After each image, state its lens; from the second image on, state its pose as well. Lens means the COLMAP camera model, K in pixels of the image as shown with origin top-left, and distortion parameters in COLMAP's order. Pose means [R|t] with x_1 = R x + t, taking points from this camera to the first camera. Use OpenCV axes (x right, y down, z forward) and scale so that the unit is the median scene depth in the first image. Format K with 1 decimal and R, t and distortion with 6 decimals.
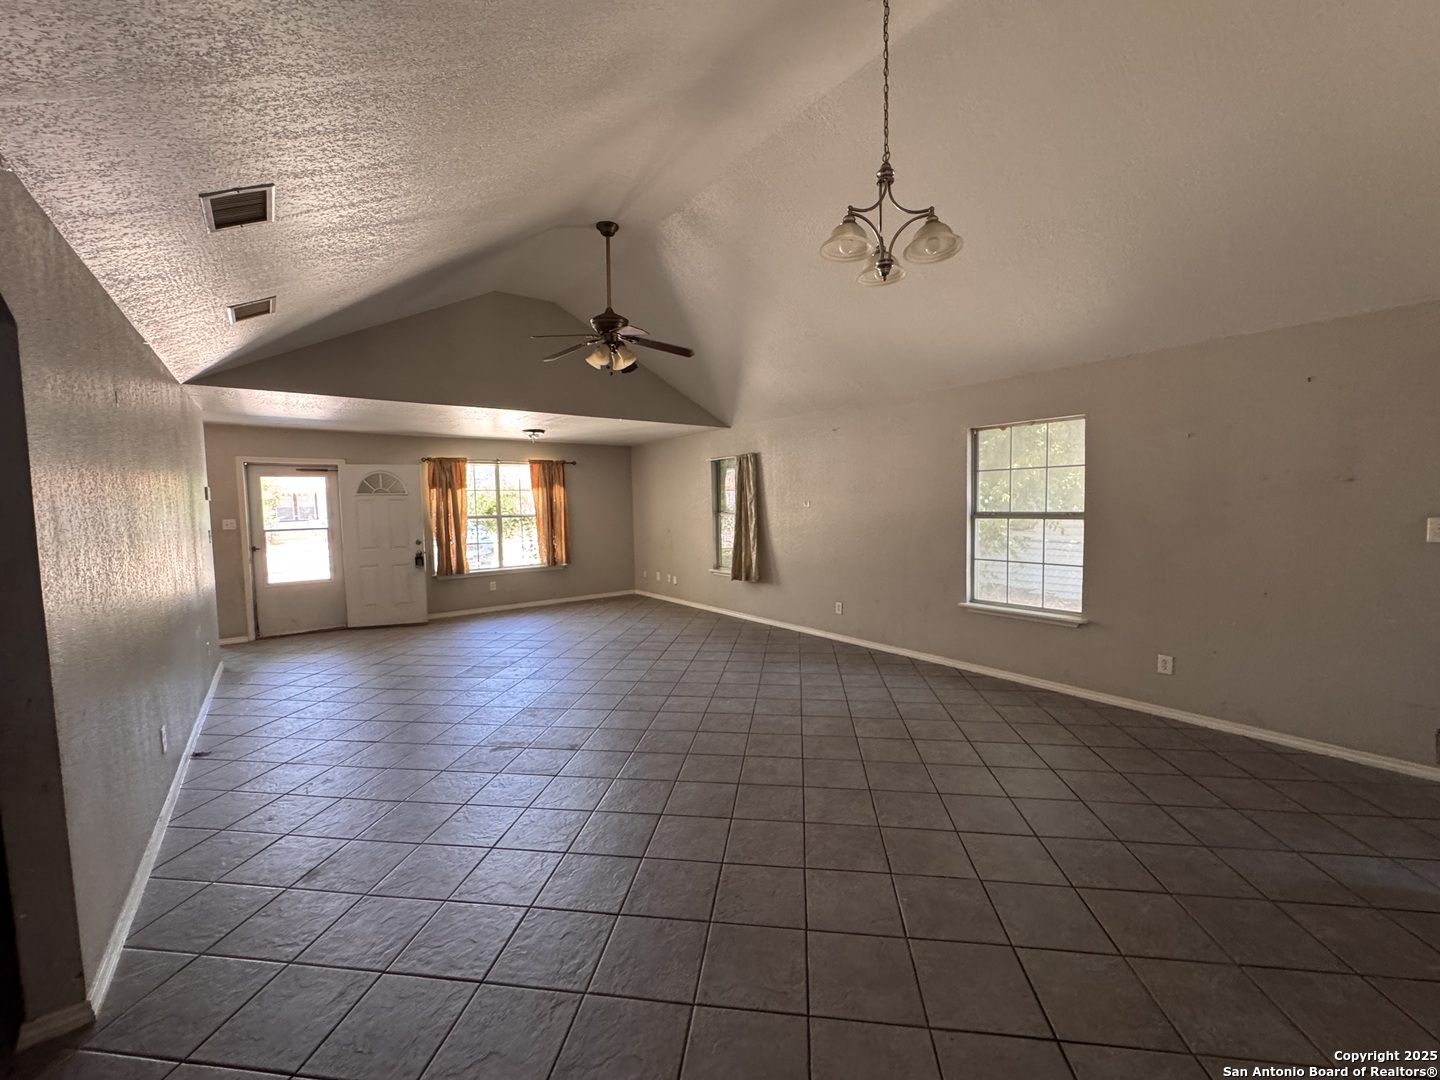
lens RADIAL K [[577.4, 0, 718.1], [0, 577.4, 541.1], [0, 0, 1]] dist [-0.003441, 0.000479]
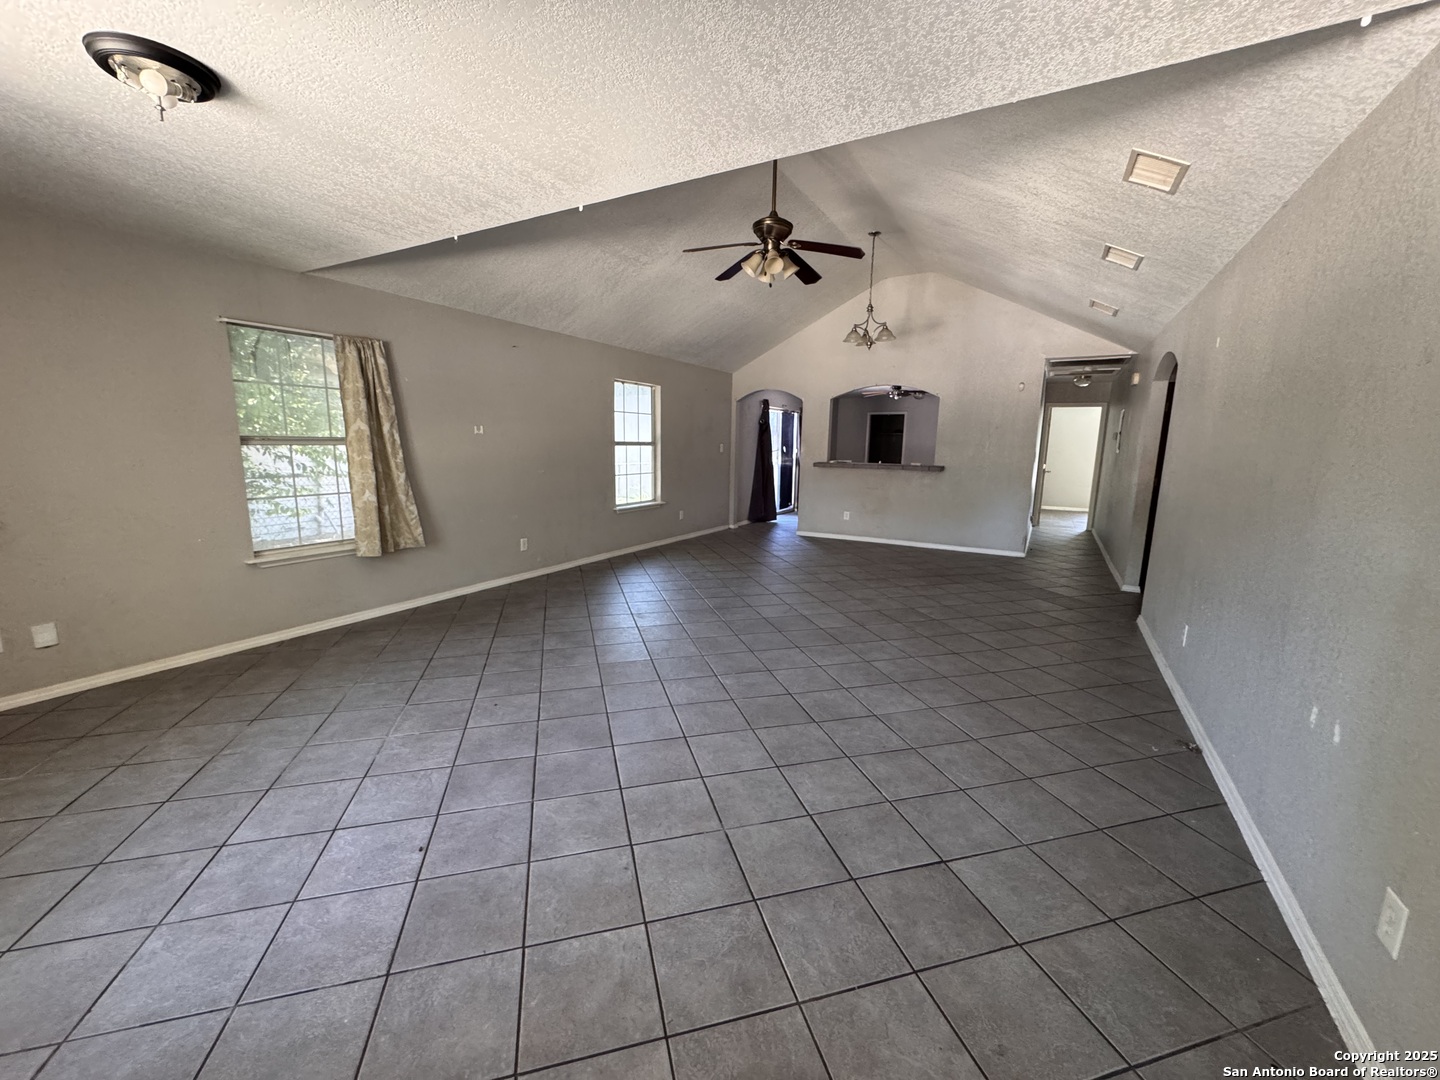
lens RADIAL K [[577.4, 0, 718.0], [0, 577.4, 542.0], [0, 0, 1]] dist [-0.003441, 0.000479]
pose [[-0.388874, -0.153501, 0.908413, -0.951404], [0.046000, 0.981557, 0.185552, -0.059556], [-0.920142, 0.113943, -0.374641, 1.323712]]
